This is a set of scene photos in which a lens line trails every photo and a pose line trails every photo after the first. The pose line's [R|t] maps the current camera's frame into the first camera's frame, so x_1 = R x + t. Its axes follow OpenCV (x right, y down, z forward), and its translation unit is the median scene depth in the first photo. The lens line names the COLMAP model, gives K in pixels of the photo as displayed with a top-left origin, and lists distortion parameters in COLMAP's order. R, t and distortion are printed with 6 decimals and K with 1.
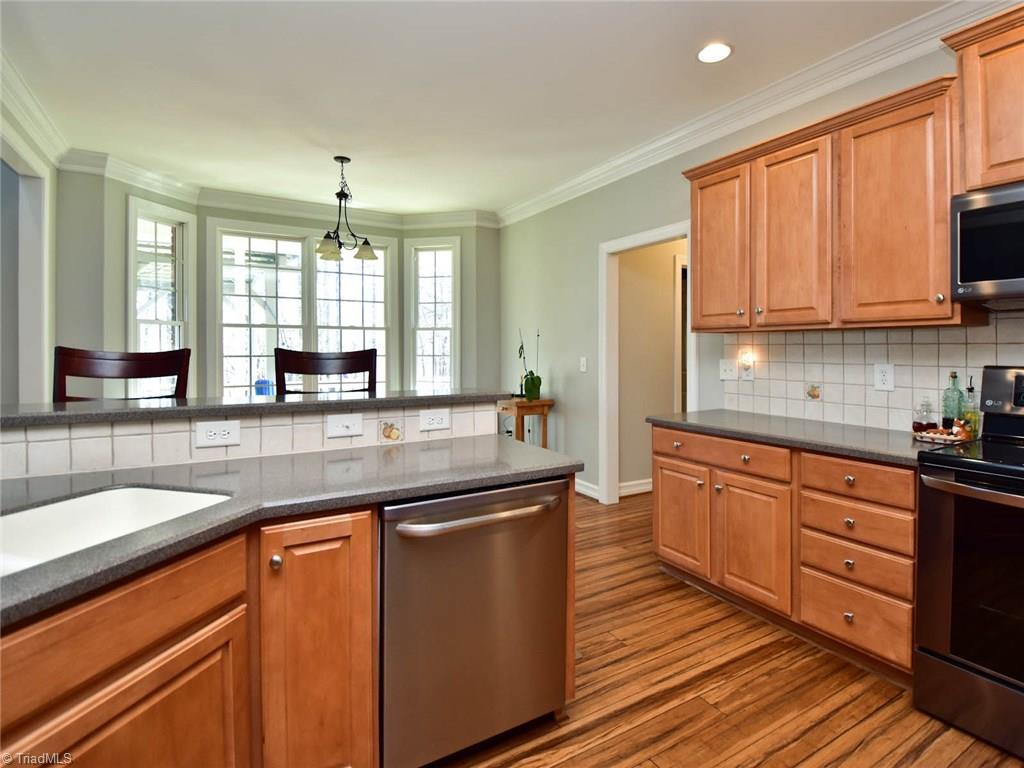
lens RADIAL K [[512.3, 0, 517.4], [0, 512.3, 347.9], [0, 0, 1]] dist [0.001364, -0.001702]
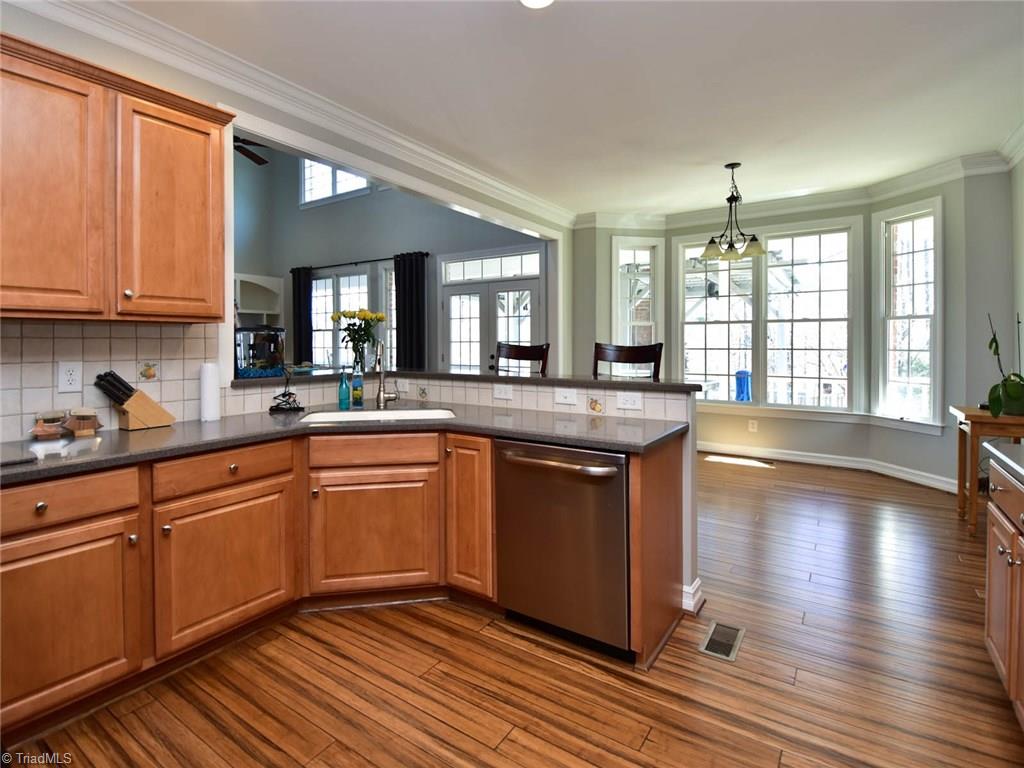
lens RADIAL K [[517.4, 0, 497.0], [0, 517.4, 342.8], [0, 0, 1]] dist [-0.021153, -0.000556]
pose [[0.412294, -0.001075, -0.911050, 0.399472], [0.004653, 0.999989, 0.000926, -0.000491], [0.911039, -0.004621, 0.412294, 0.098250]]
